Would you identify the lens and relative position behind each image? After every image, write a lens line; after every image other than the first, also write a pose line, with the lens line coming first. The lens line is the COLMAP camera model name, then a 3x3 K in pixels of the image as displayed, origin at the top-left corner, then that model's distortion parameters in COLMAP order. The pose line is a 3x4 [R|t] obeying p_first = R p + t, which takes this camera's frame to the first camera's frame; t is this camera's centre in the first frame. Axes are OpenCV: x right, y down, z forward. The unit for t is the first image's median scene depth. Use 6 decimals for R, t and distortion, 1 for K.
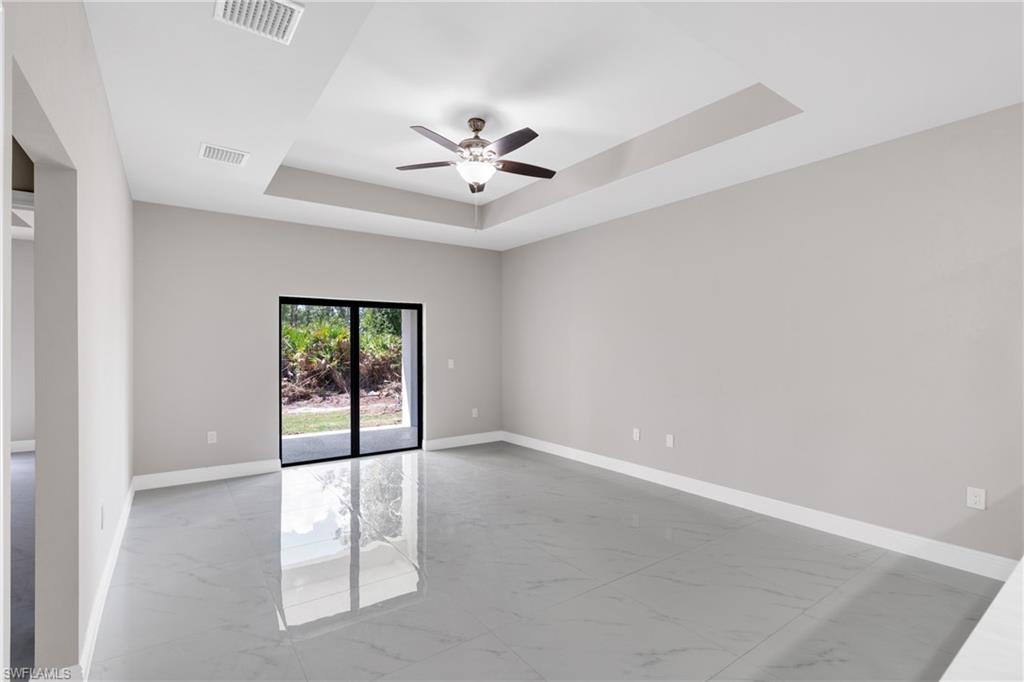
lens RADIAL K [[469.8, 0, 516.6], [0, 469.8, 345.6], [0, 0, 1]] dist [-0.002427, 0.000668]
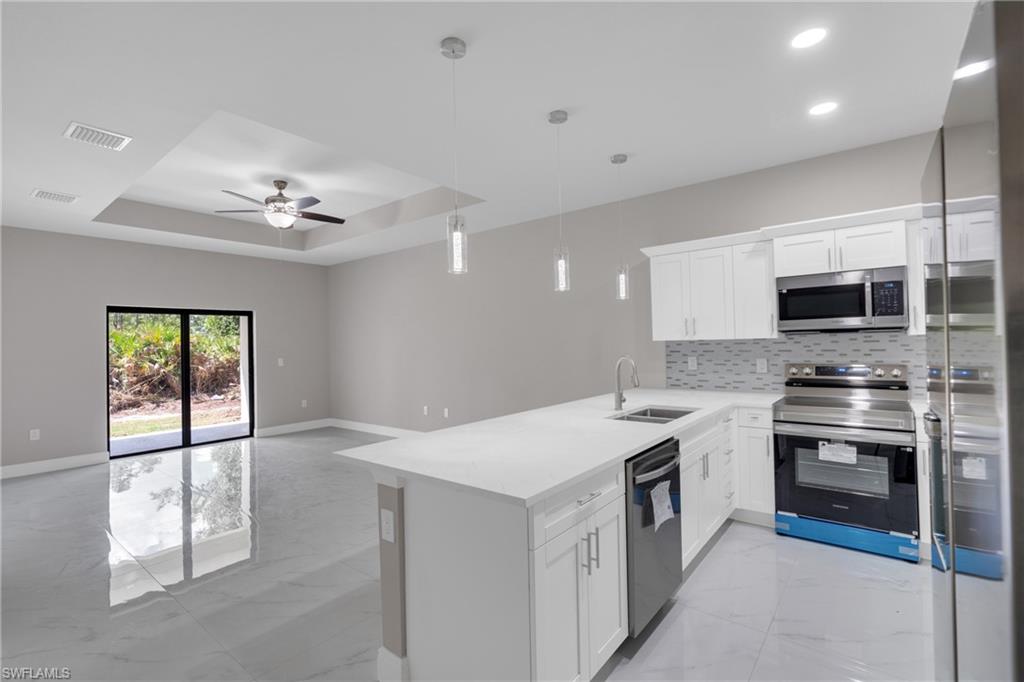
lens RADIAL K [[469.8, 0, 516.0], [0, 469.8, 336.5], [0, 0, 1]] dist [-0.002427, 0.000668]
pose [[0.965973, -0.015416, 0.258182, 0.119261], [0.019213, 0.999741, -0.012187, 0.000150], [-0.257927, 0.016733, 0.966020, -0.267750]]
